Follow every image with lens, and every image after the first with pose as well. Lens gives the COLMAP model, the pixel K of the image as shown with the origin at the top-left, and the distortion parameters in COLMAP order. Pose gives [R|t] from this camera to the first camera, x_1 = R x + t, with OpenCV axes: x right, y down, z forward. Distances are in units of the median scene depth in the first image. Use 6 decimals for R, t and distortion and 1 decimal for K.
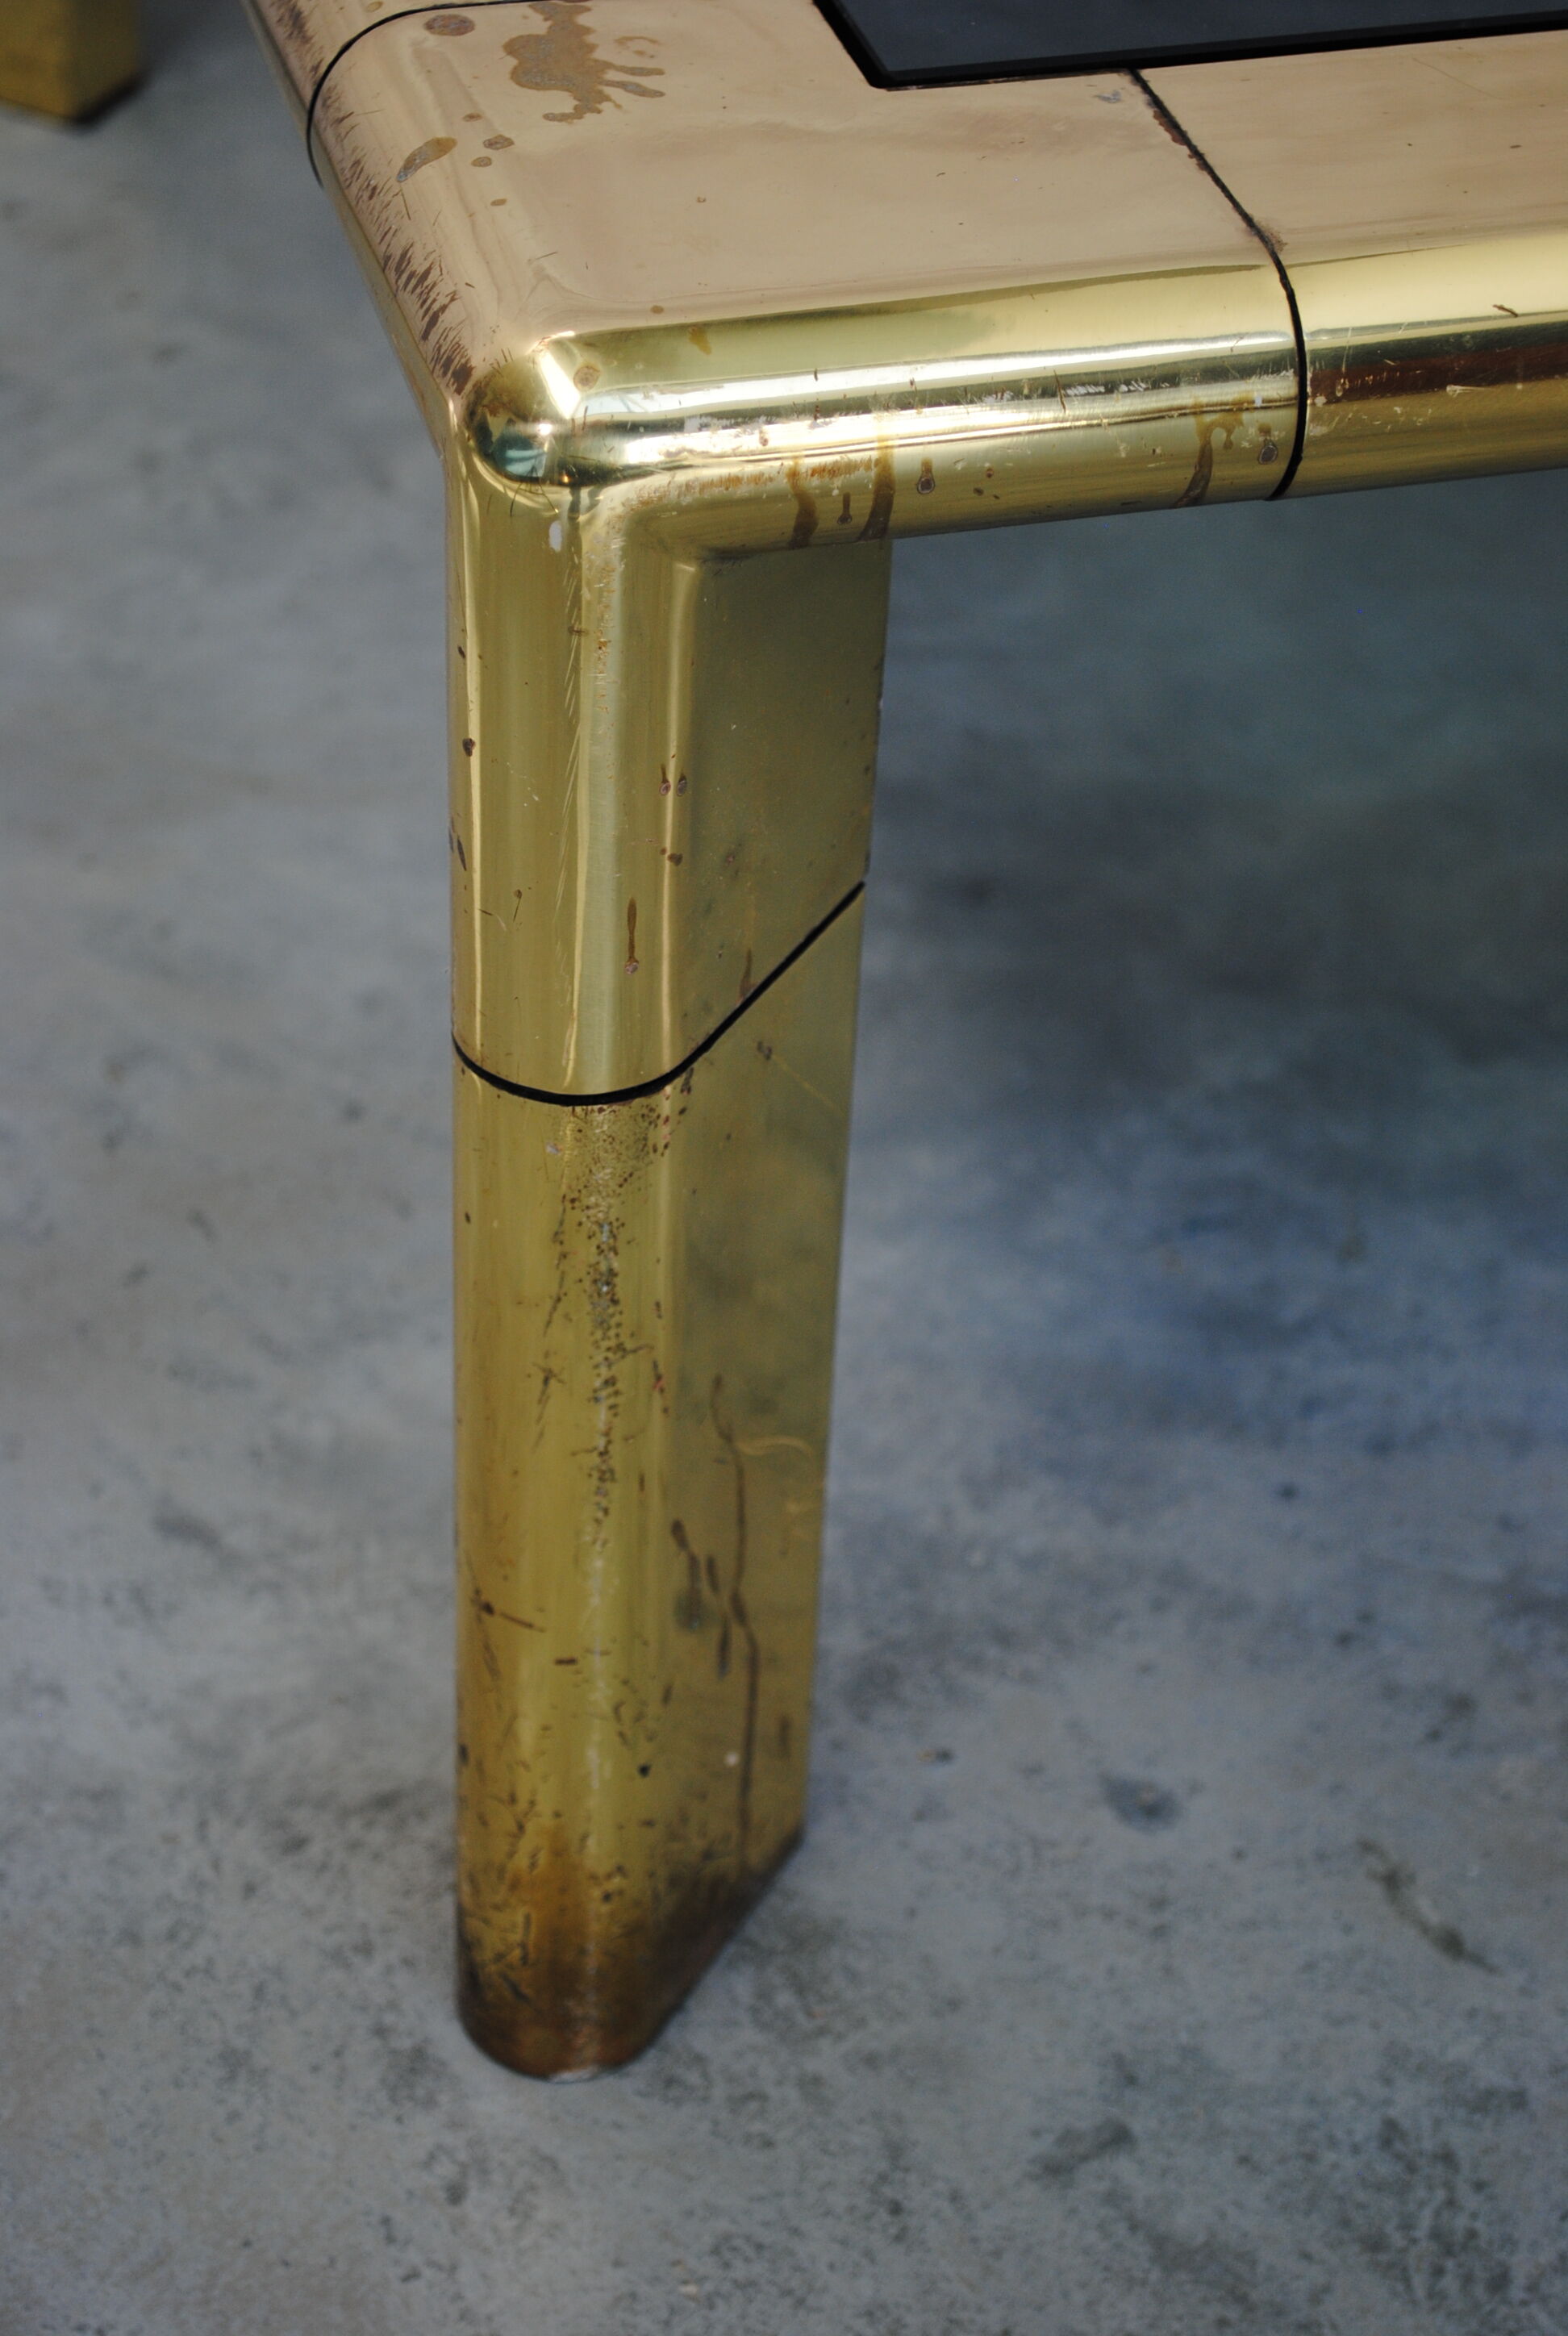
lens RADIAL K [[4532.8, 0, 726.9], [0, 4532.8, 1163.9], [0, 0, 1]] dist [0.022648, 0.085241]
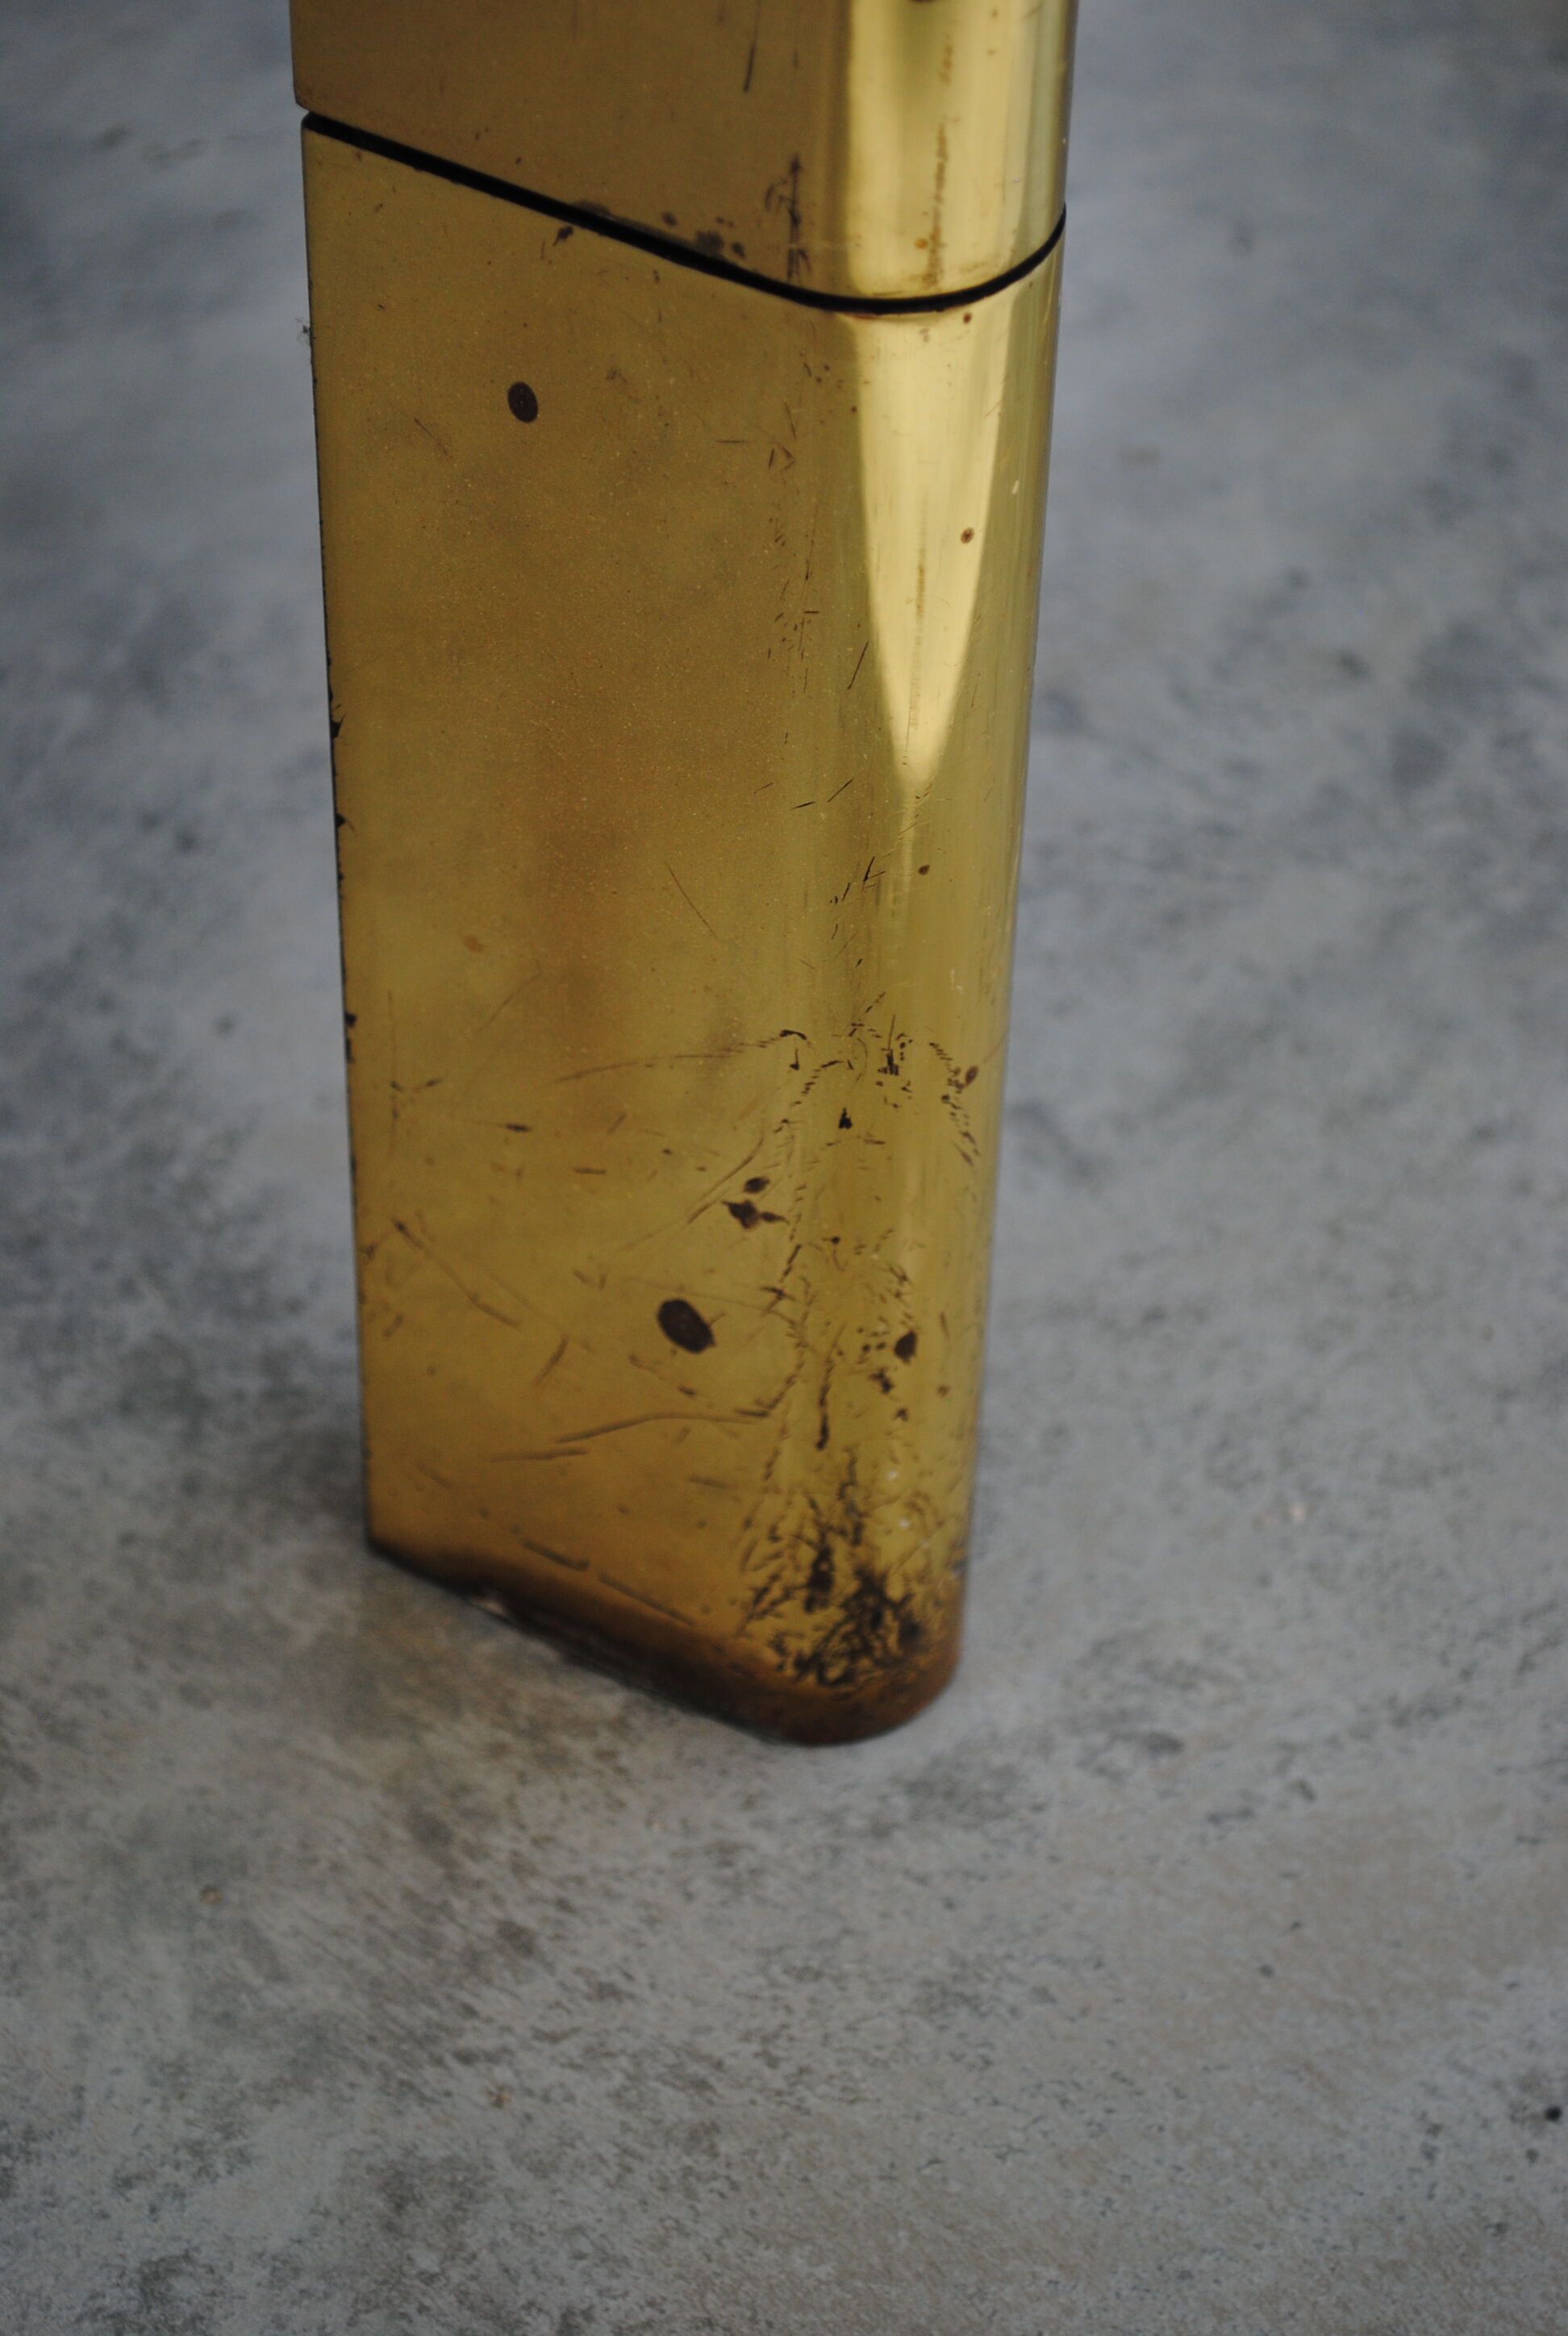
lens RADIAL K [[5258.6, 0, 751.8], [0, 5258.6, 1168.9], [0, 0, 1]] dist [0.071411, -0.128217]
pose [[0.024759, -0.720298, 0.693223, -0.680040], [0.610282, 0.560119, 0.560199, -0.399885], [-0.791797, 0.409192, 0.453453, 0.727802]]
